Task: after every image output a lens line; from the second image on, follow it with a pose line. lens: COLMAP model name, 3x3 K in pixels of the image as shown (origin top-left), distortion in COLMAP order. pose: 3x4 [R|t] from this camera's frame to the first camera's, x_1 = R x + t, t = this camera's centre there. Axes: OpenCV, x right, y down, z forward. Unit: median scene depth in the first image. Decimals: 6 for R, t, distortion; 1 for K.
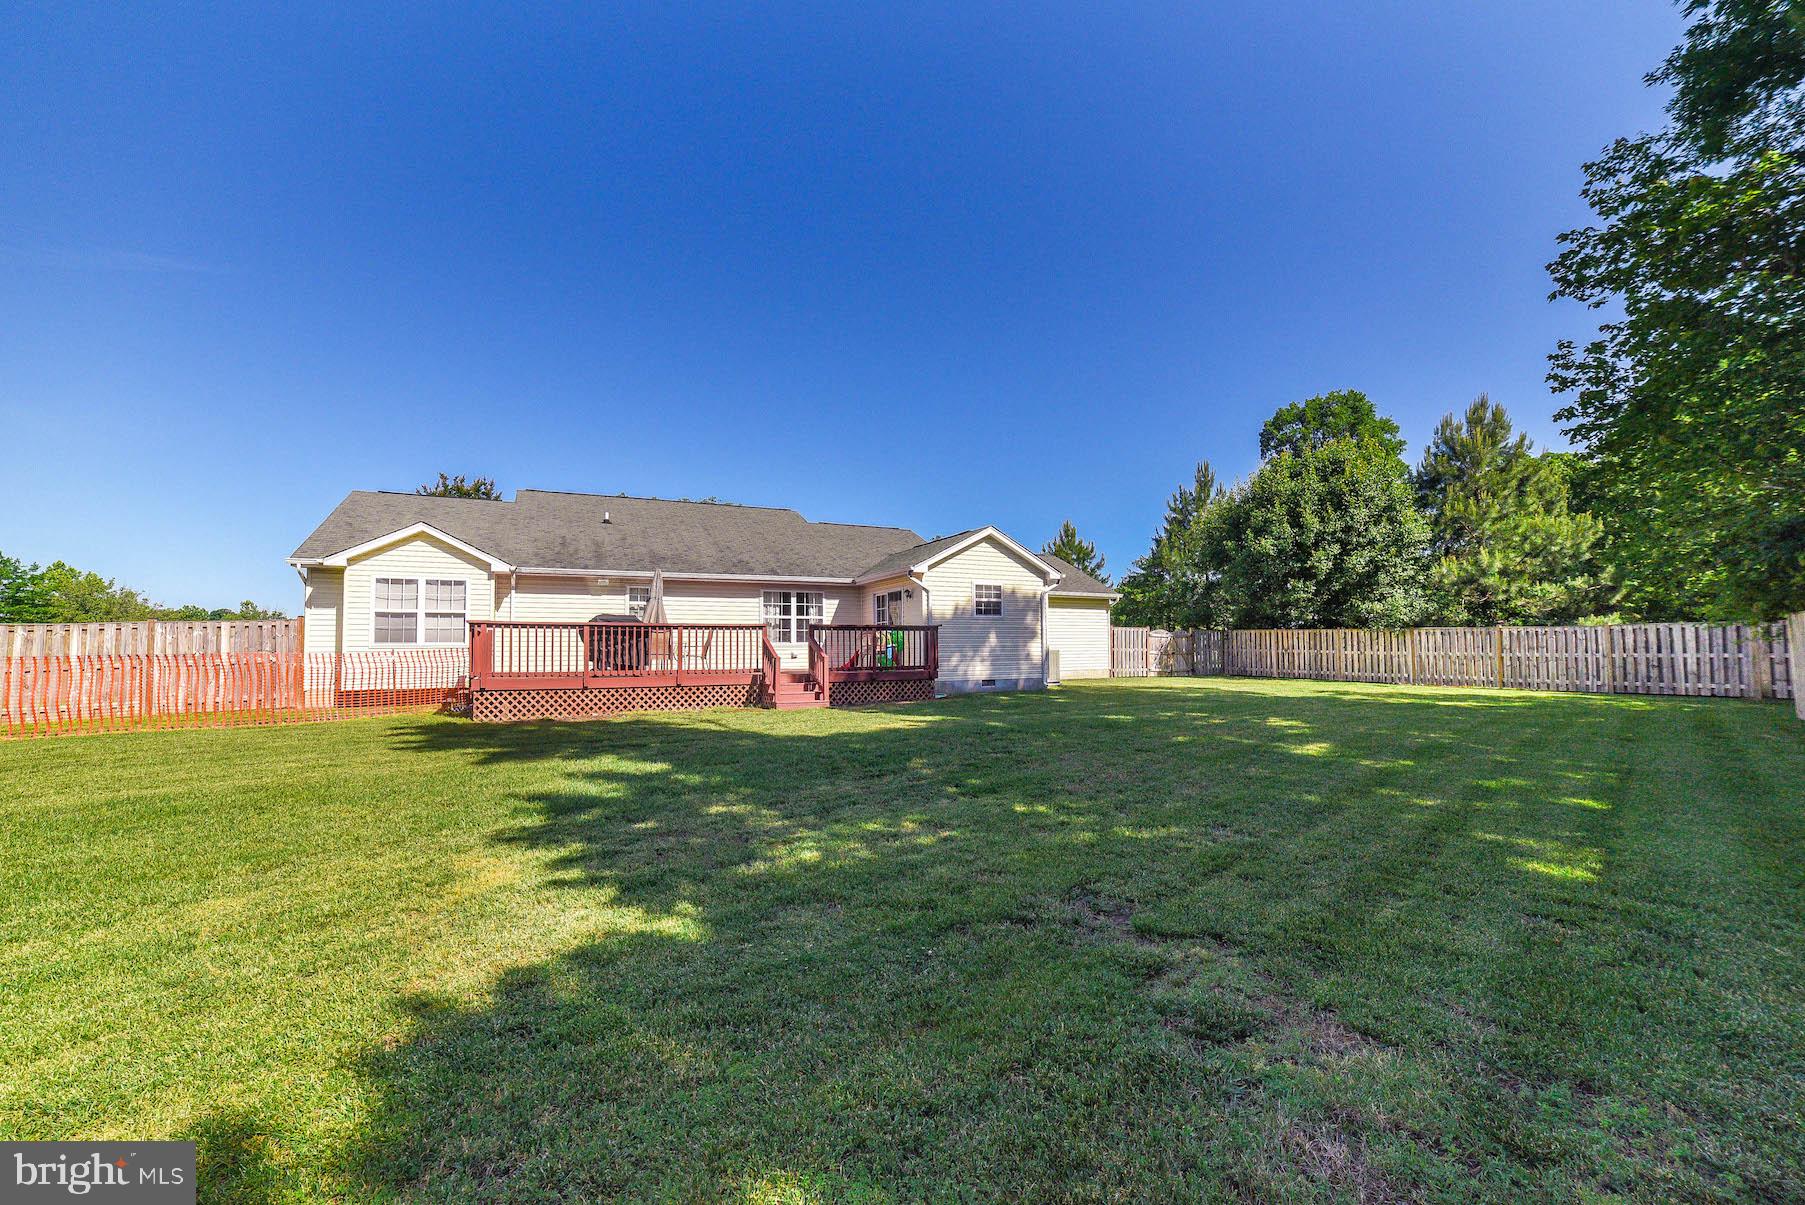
lens RADIAL K [[719.0, 0, 917.3], [0, 719.0, 618.0], [0, 0, 1]] dist [-0.076662, 0.032689]
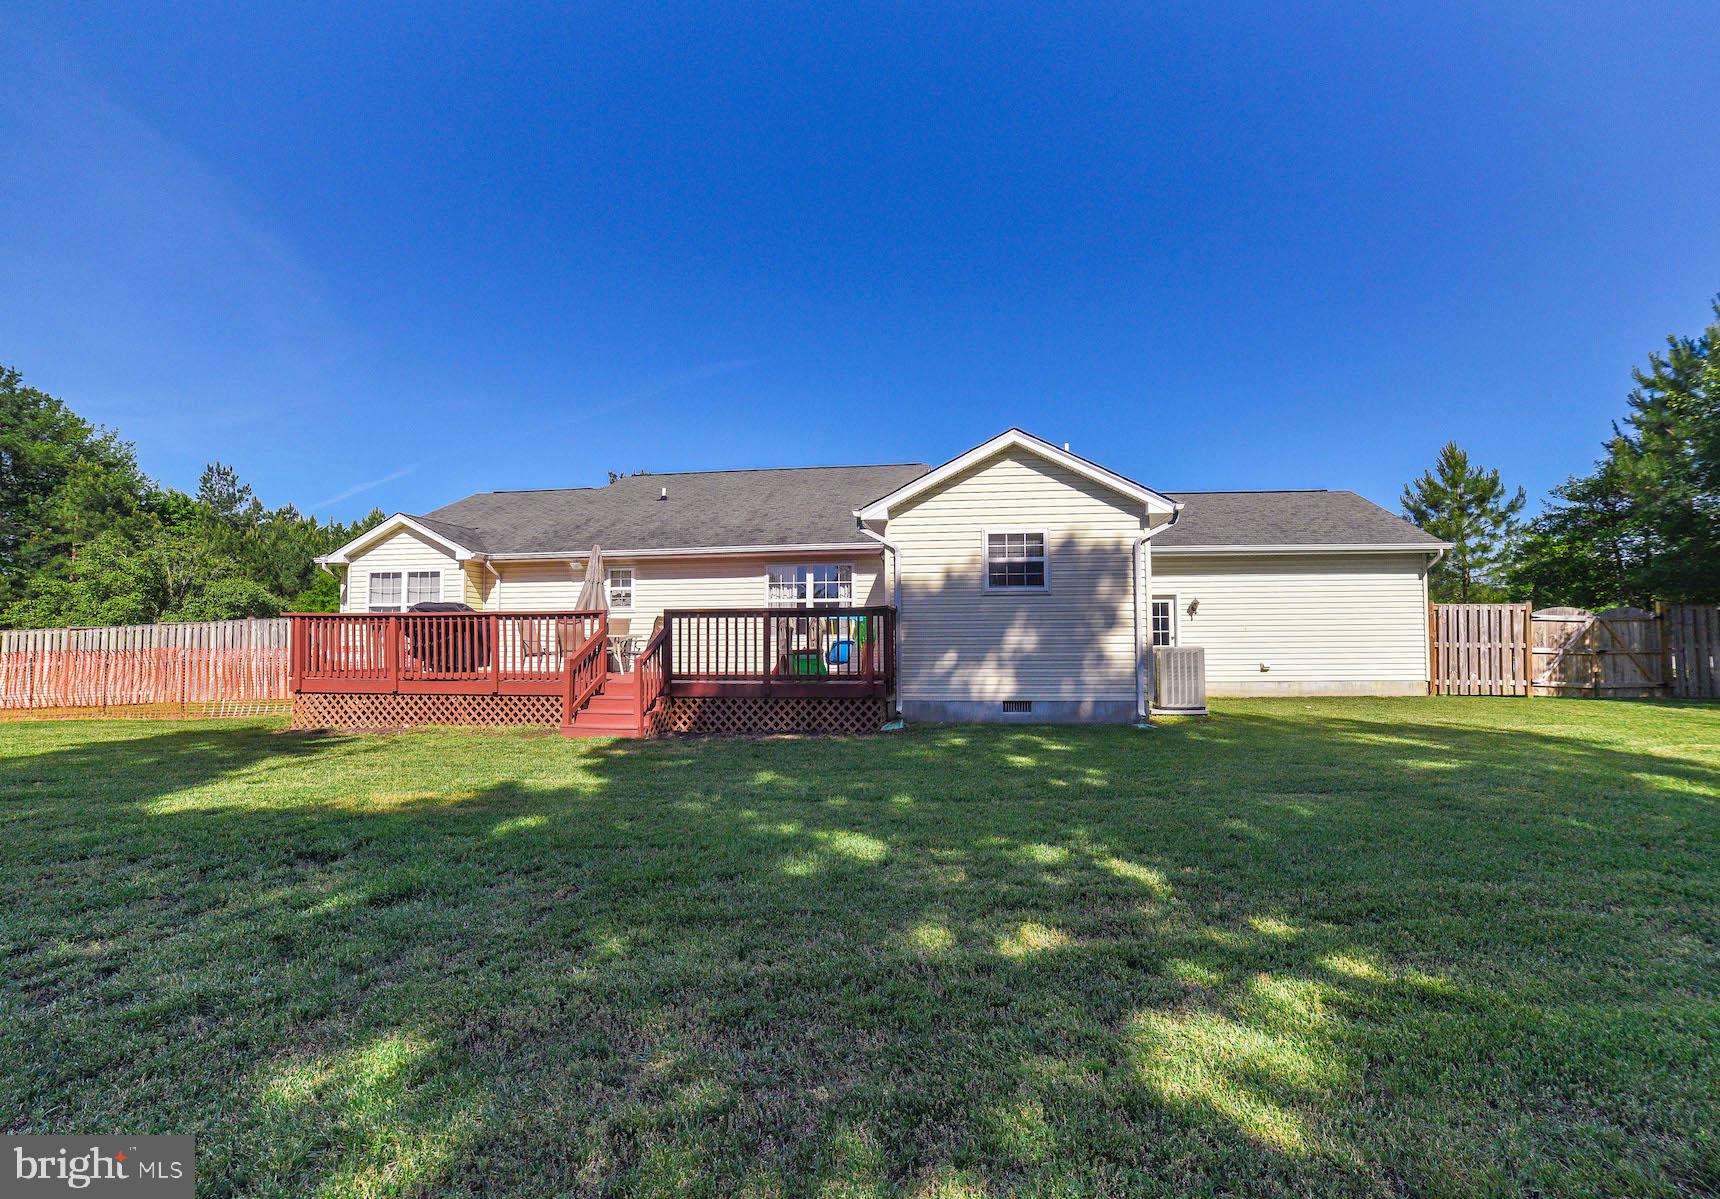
lens RADIAL K [[732.7, 0, 880.7], [0, 732.7, 614.2], [0, 0, 1]] dist [-0.088681, 0.043423]
pose [[0.829584, -0.018185, -0.558086, 0.297883], [0.023422, 0.999723, 0.002242, 0.012547], [0.557891, -0.014932, 0.829780, 0.417063]]
